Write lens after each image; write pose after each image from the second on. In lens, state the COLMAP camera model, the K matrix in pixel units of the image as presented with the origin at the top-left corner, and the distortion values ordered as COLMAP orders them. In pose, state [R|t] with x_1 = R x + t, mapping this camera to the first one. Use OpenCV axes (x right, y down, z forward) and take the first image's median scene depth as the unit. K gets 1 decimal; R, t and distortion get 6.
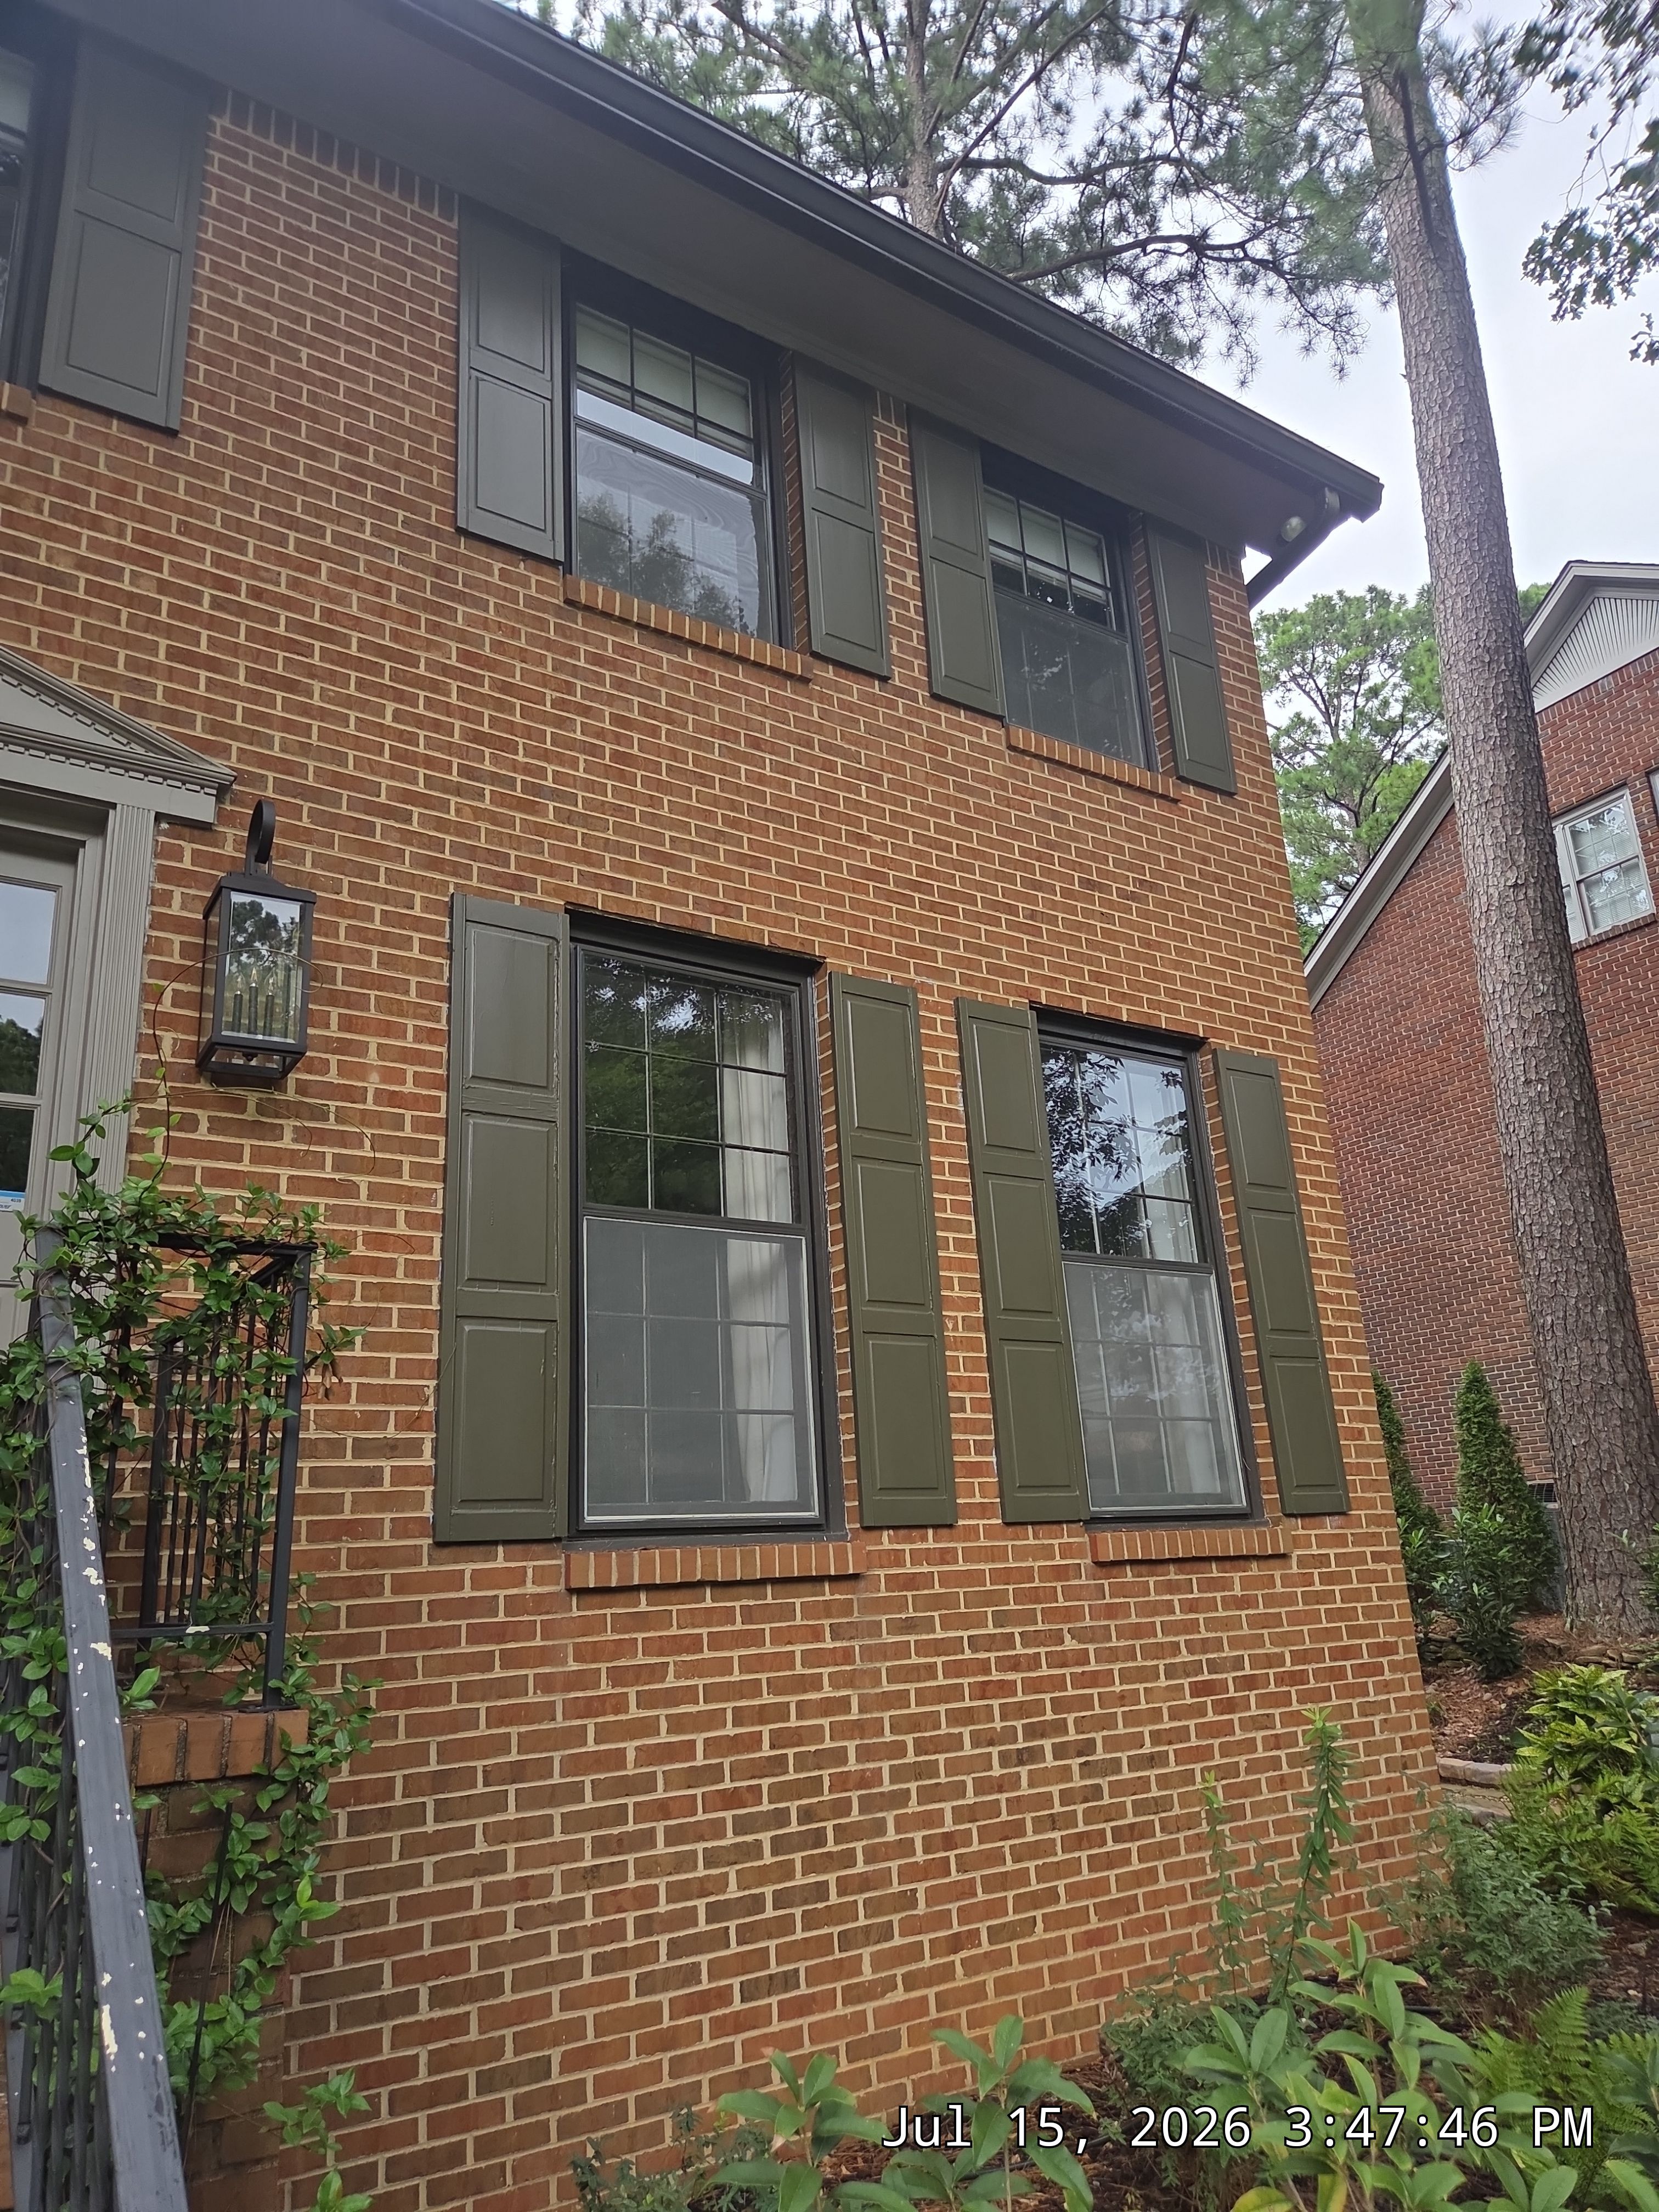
lens RADIAL K [[1472.3, 0, 800.8], [0, 1472.3, 1112.6], [0, 0, 1]] dist [0.077833, -0.082441]
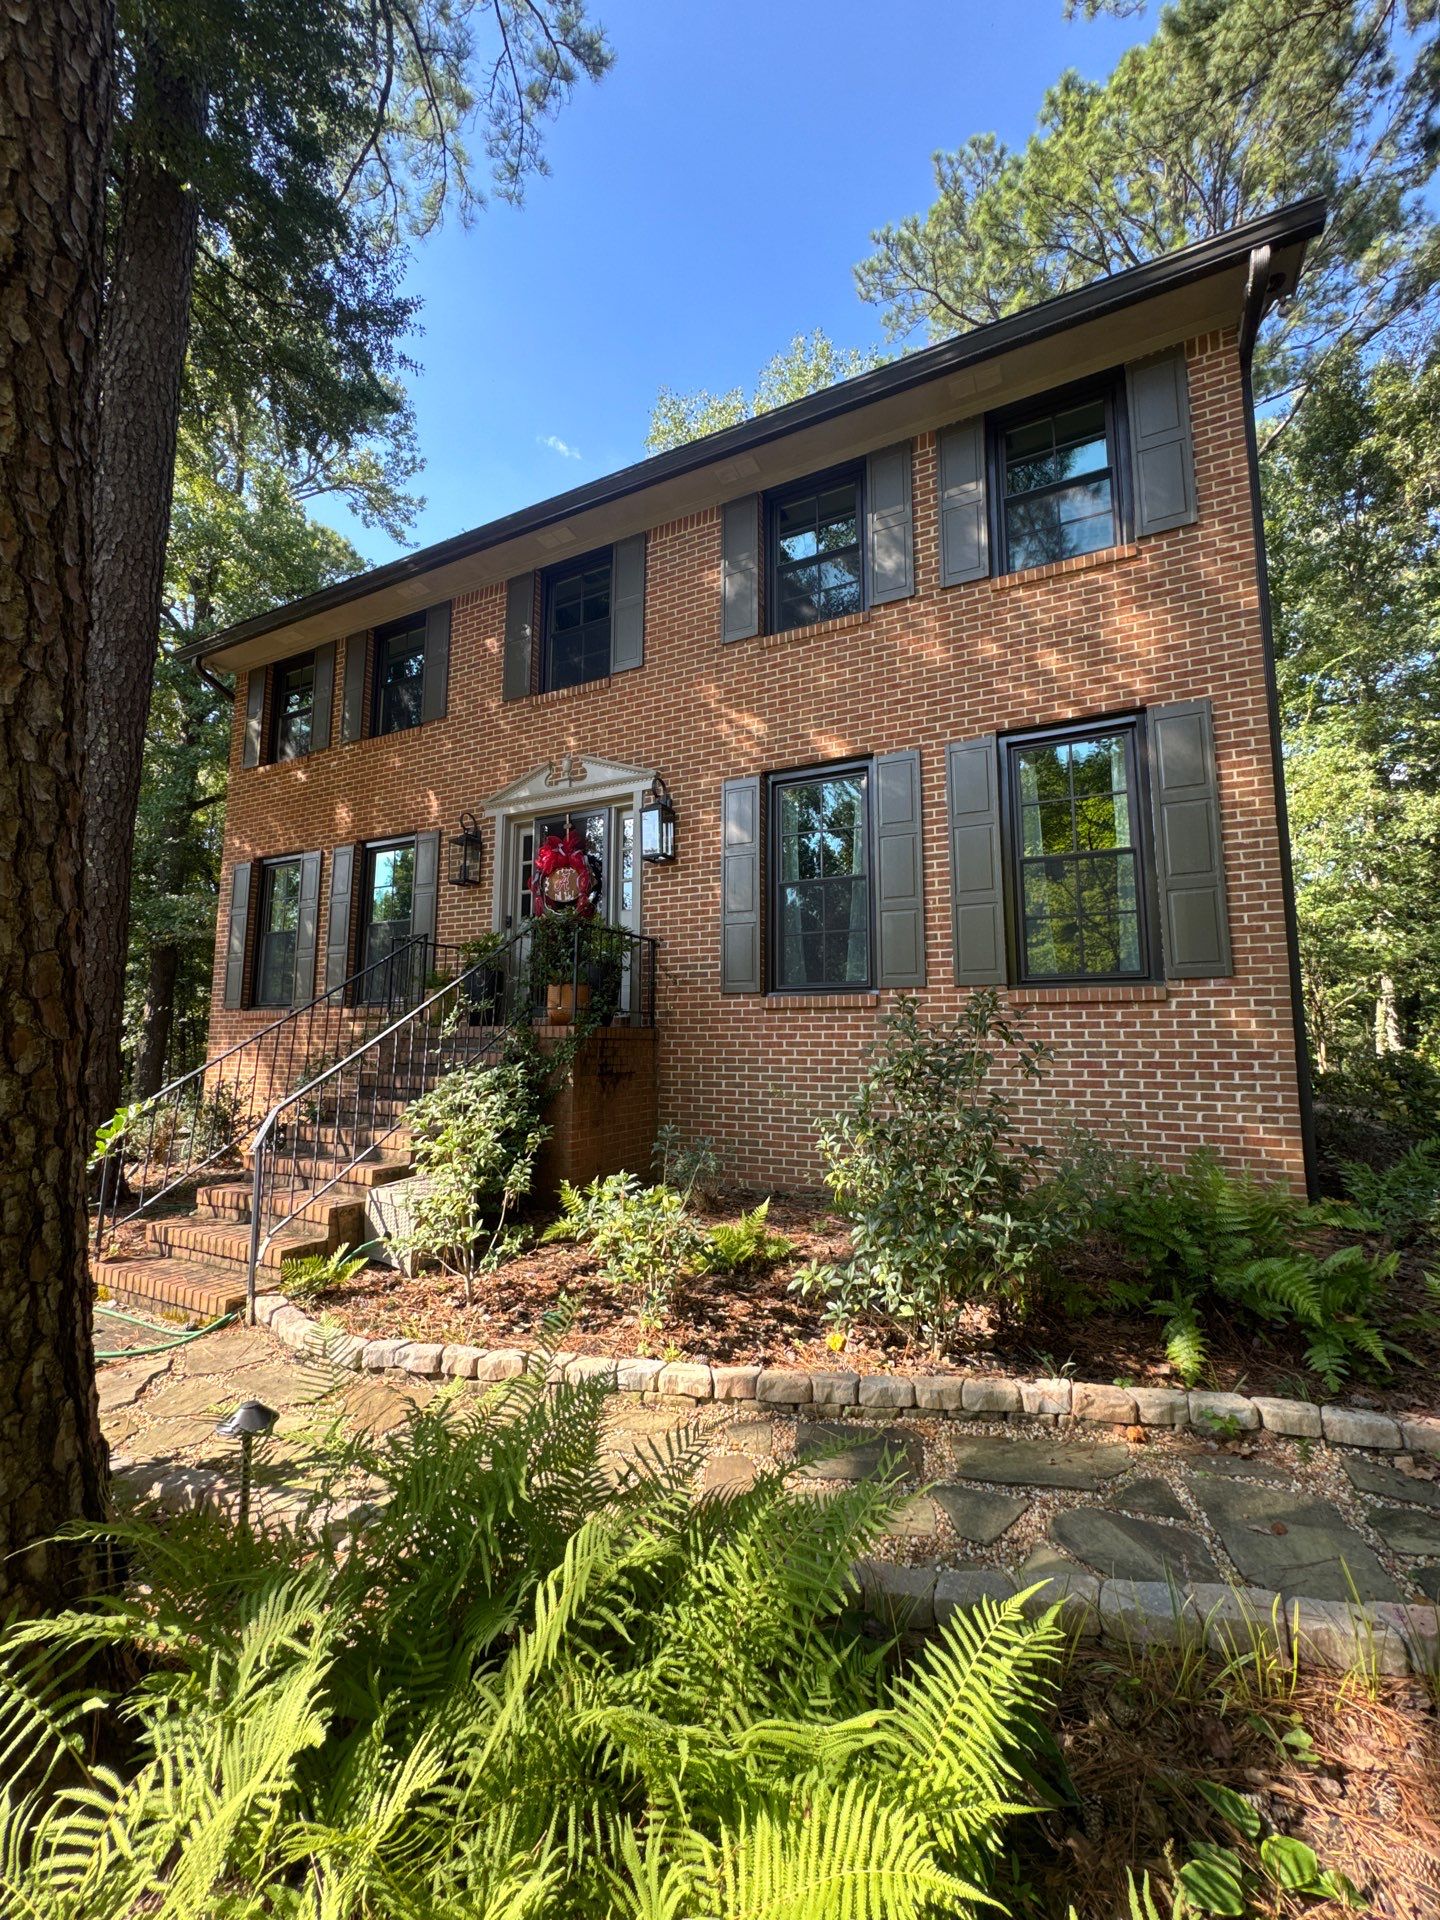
lens RADIAL K [[769.7, 0, 720.0], [0, 769.7, 960.0], [0, 0, 1]] dist [0.004463, -0.005689]
pose [[0.509586, -0.048096, -0.859074, 1.079052], [0.226638, 0.970680, 0.080093, 0.071518], [0.830034, -0.235514, 0.505545, 0.137377]]
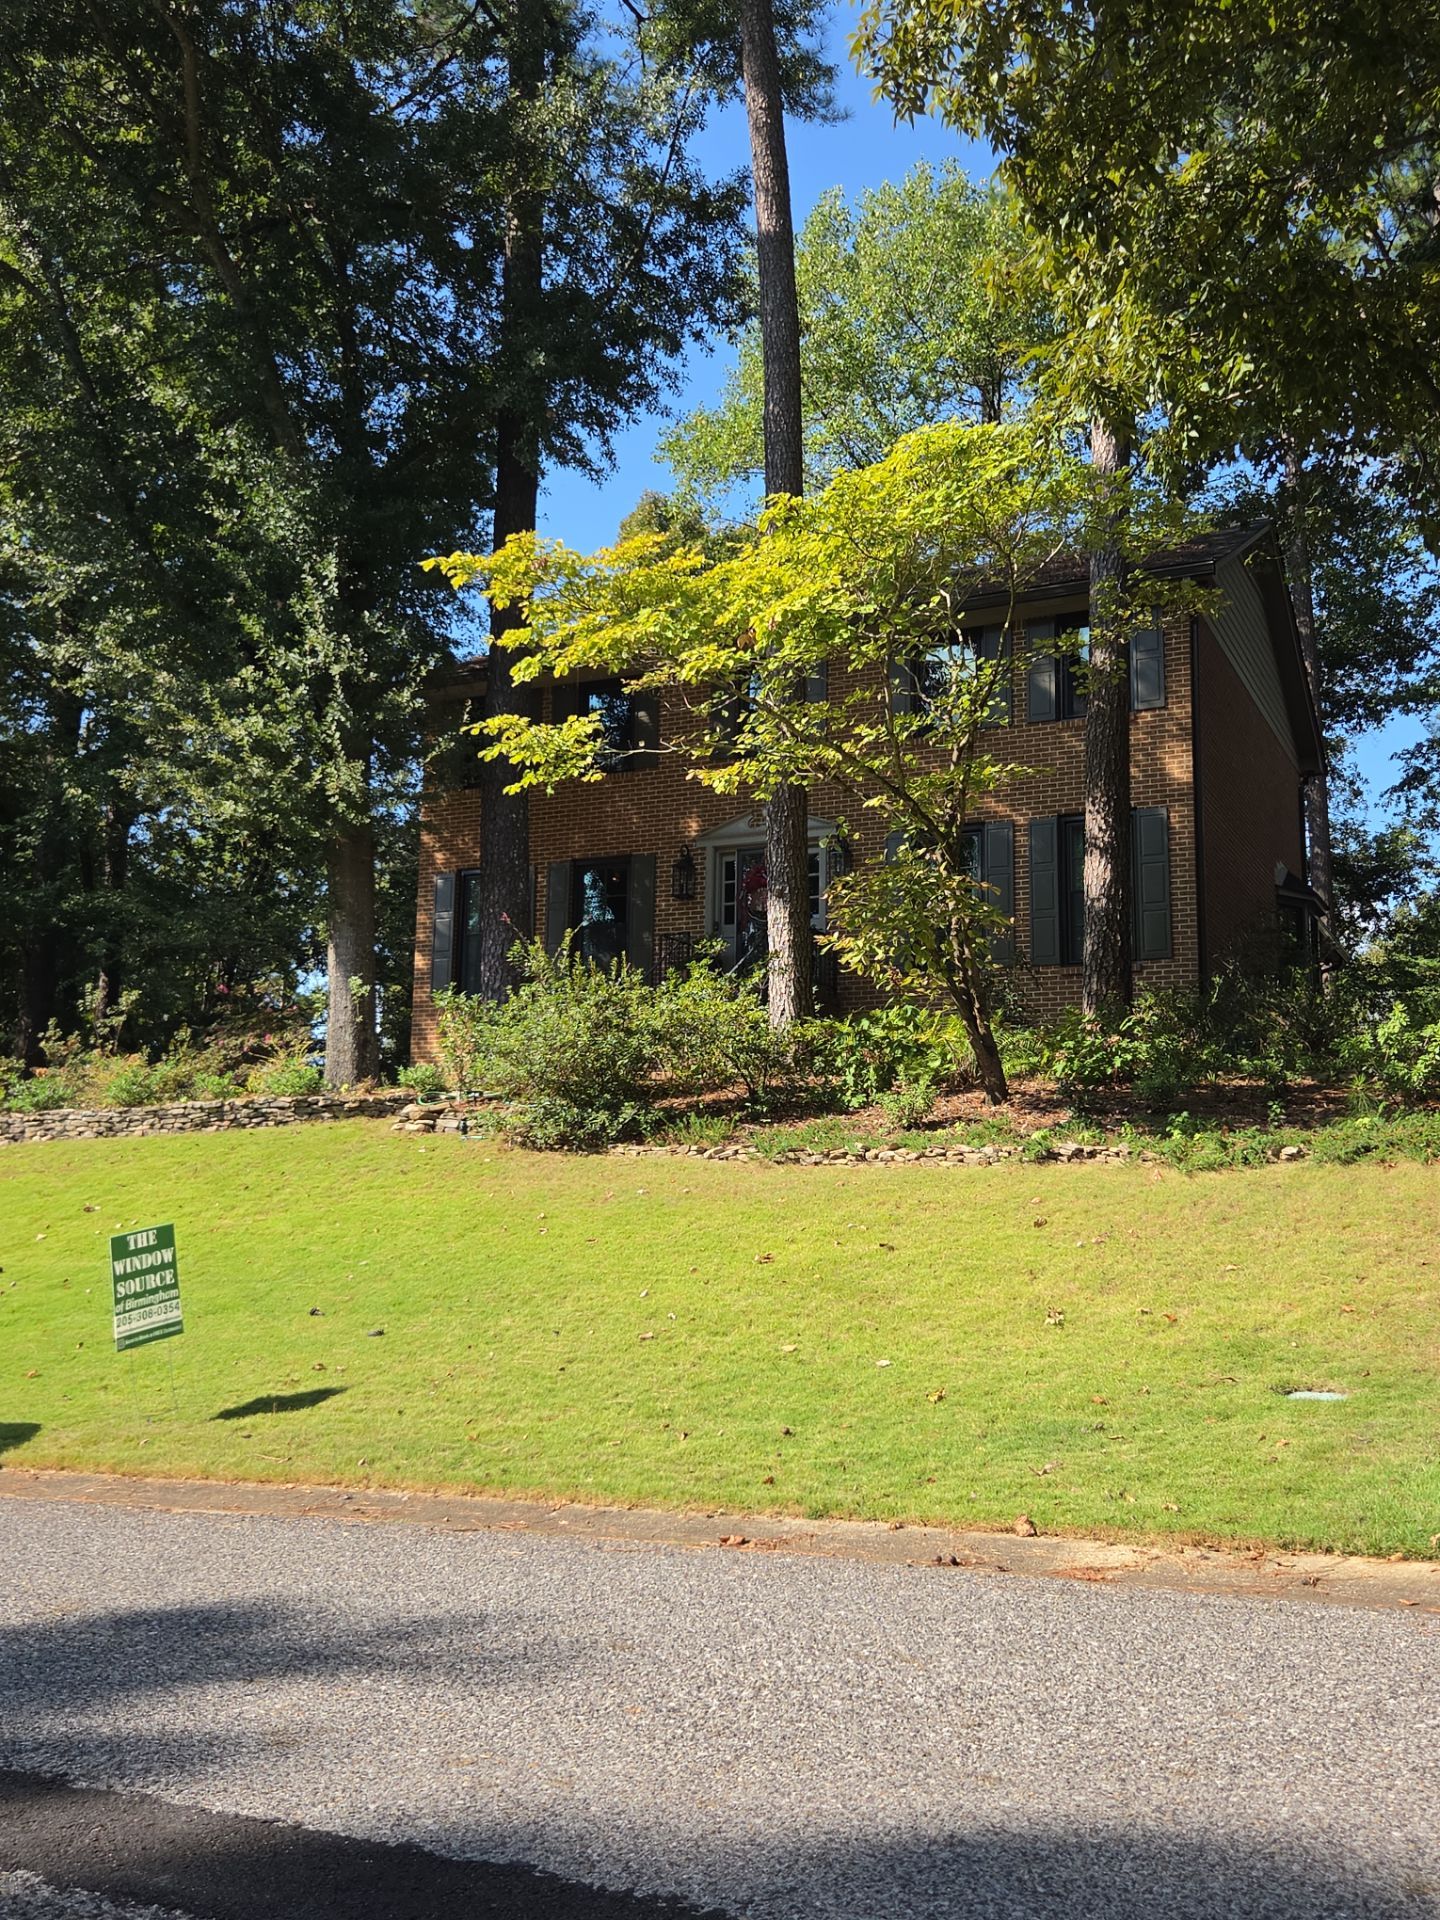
lens RADIAL K [[1848.6, 0, 720.0], [0, 1848.6, 960.0], [0, 0, 1]] dist [0.024087, 0.000434]
pose [[0.523400, -0.082800, -0.848055, 4.175022], [0.212058, 0.976611, 0.035526, -0.082071], [0.825278, -0.198432, 0.528717, -2.403956]]
